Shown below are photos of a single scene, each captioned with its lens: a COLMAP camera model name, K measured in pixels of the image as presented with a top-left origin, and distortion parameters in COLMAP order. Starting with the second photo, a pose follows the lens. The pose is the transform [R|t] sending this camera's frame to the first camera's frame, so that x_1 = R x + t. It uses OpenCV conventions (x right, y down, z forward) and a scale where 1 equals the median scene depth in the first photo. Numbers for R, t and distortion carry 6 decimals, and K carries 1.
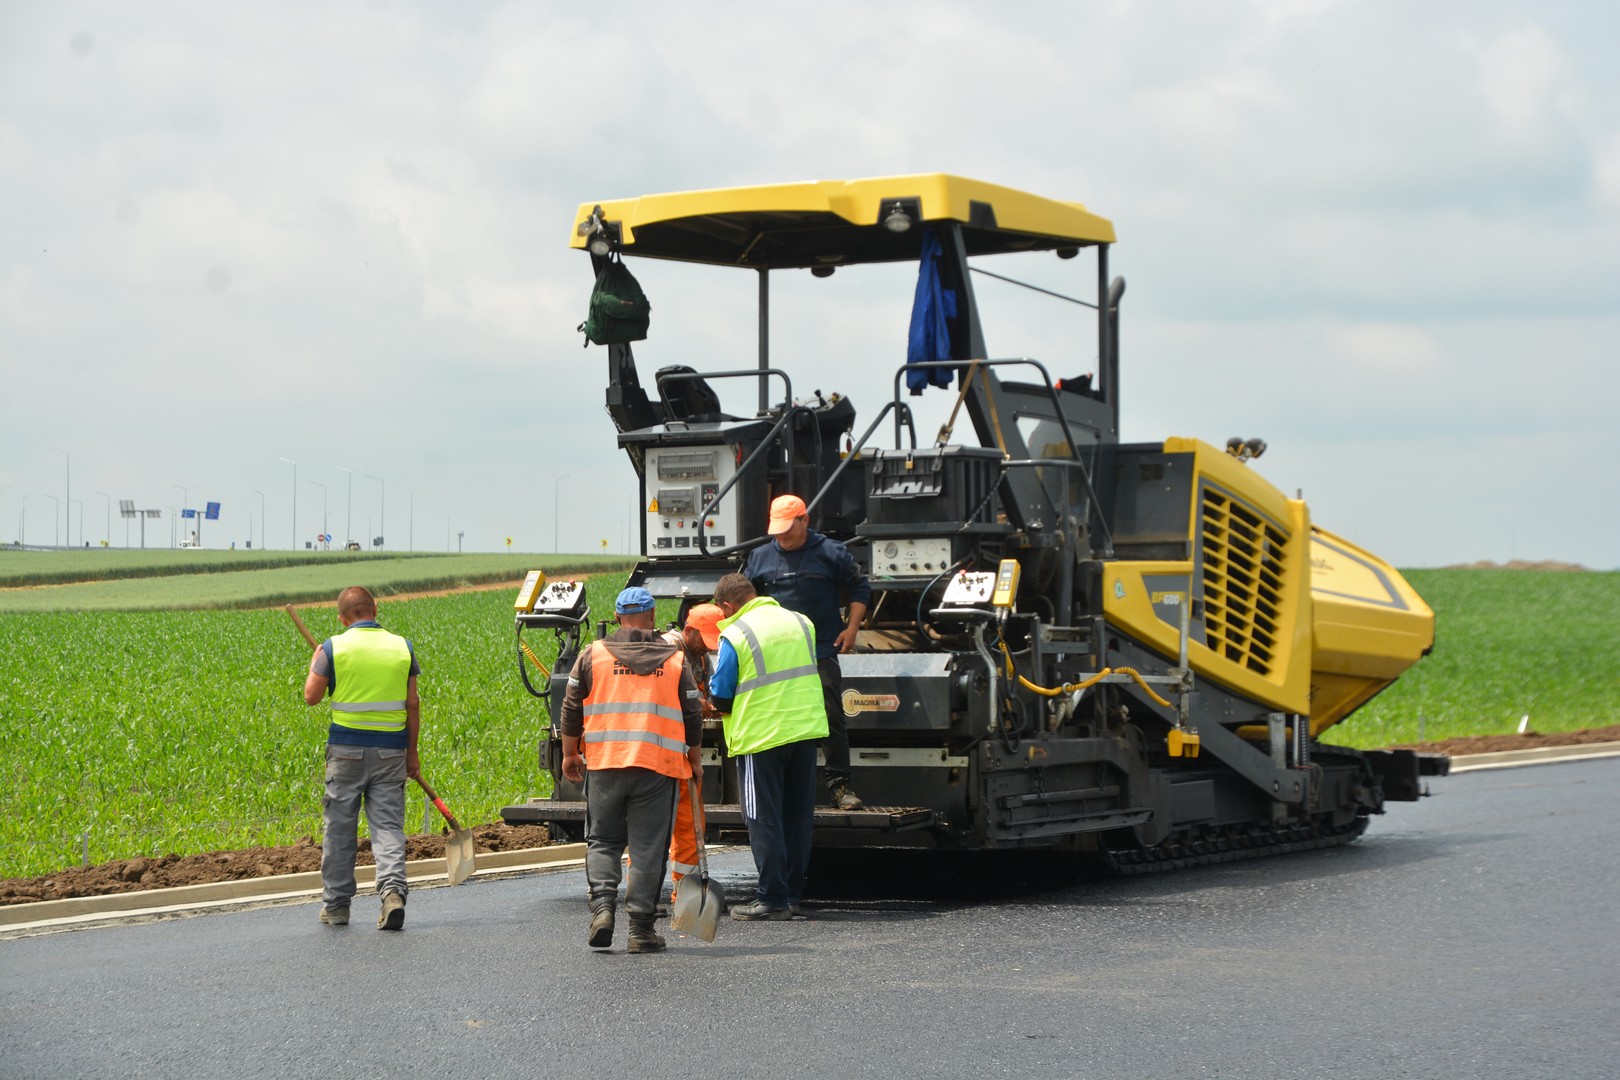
lens RADIAL K [[3840.6, 0, 810.0], [0, 3840.6, 540.0], [0, 0, 1]] dist [0.389805, -0.207394]
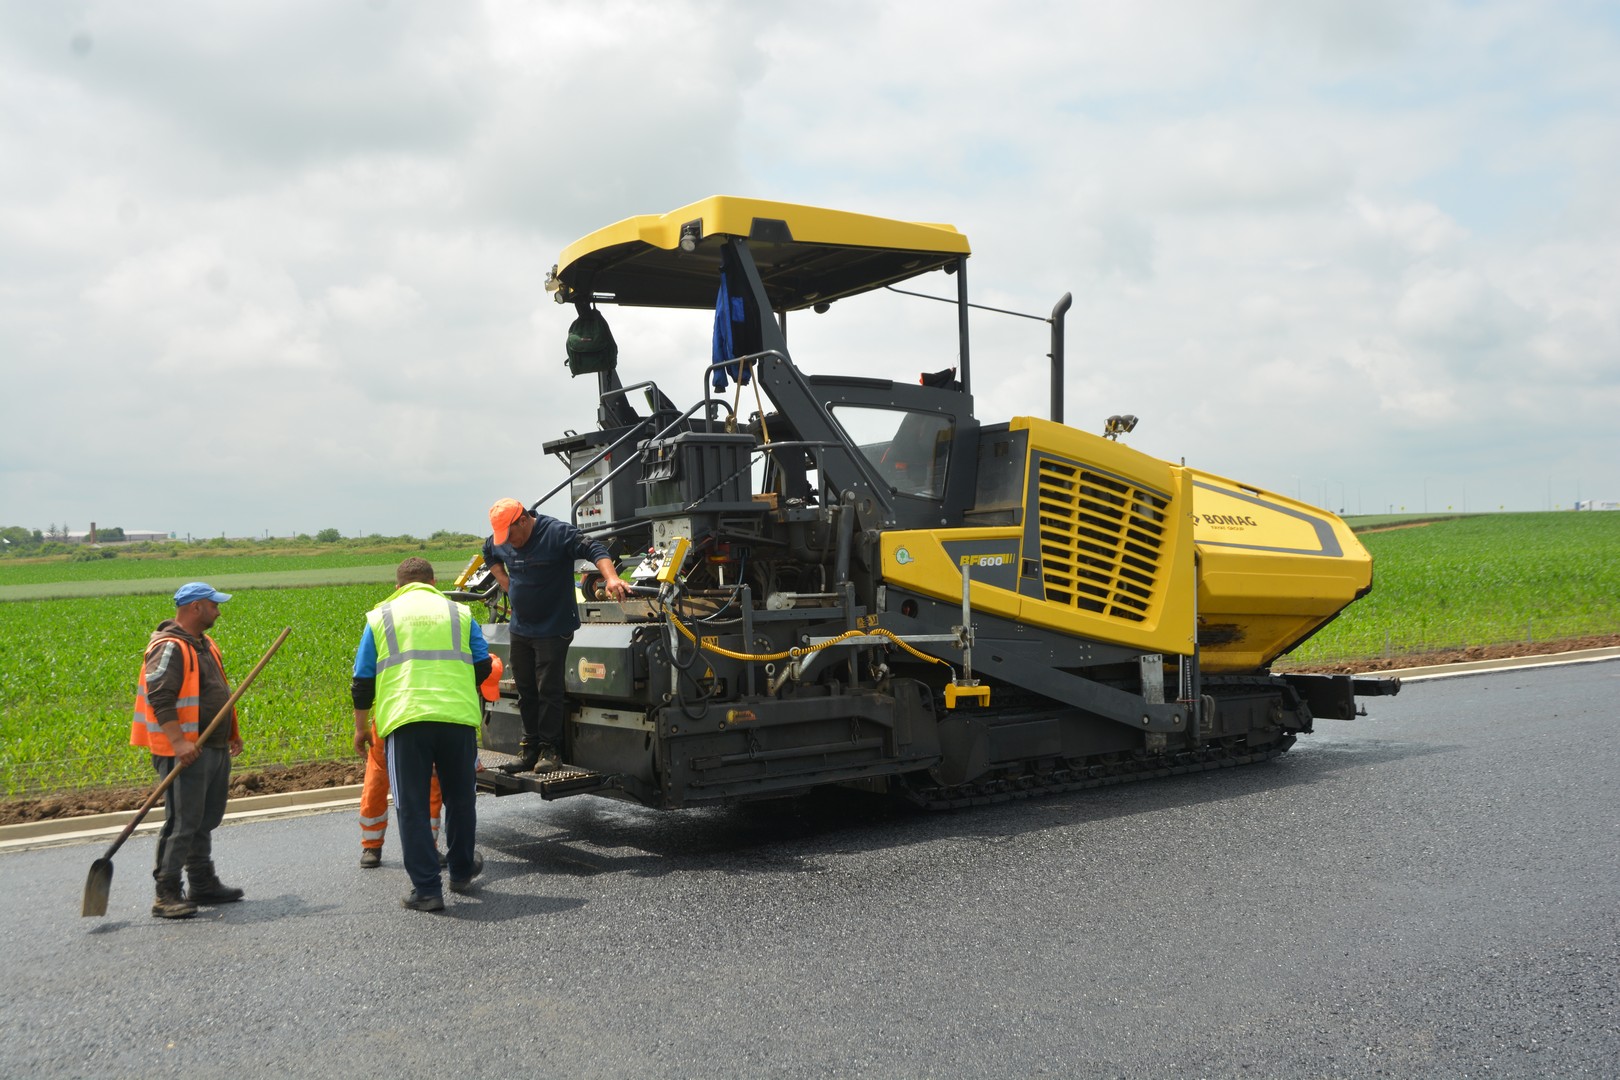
lens RADIAL K [[1631.2, 0, 810.0], [0, 1631.2, 540.0], [0, 0, 1]] dist [-0.002214, 0.008411]
pose [[0.904164, -0.034775, -0.425768, 0.245401], [0.040711, 0.999159, 0.004845, 0.004709], [0.425241, -0.021714, 0.904819, 0.544311]]
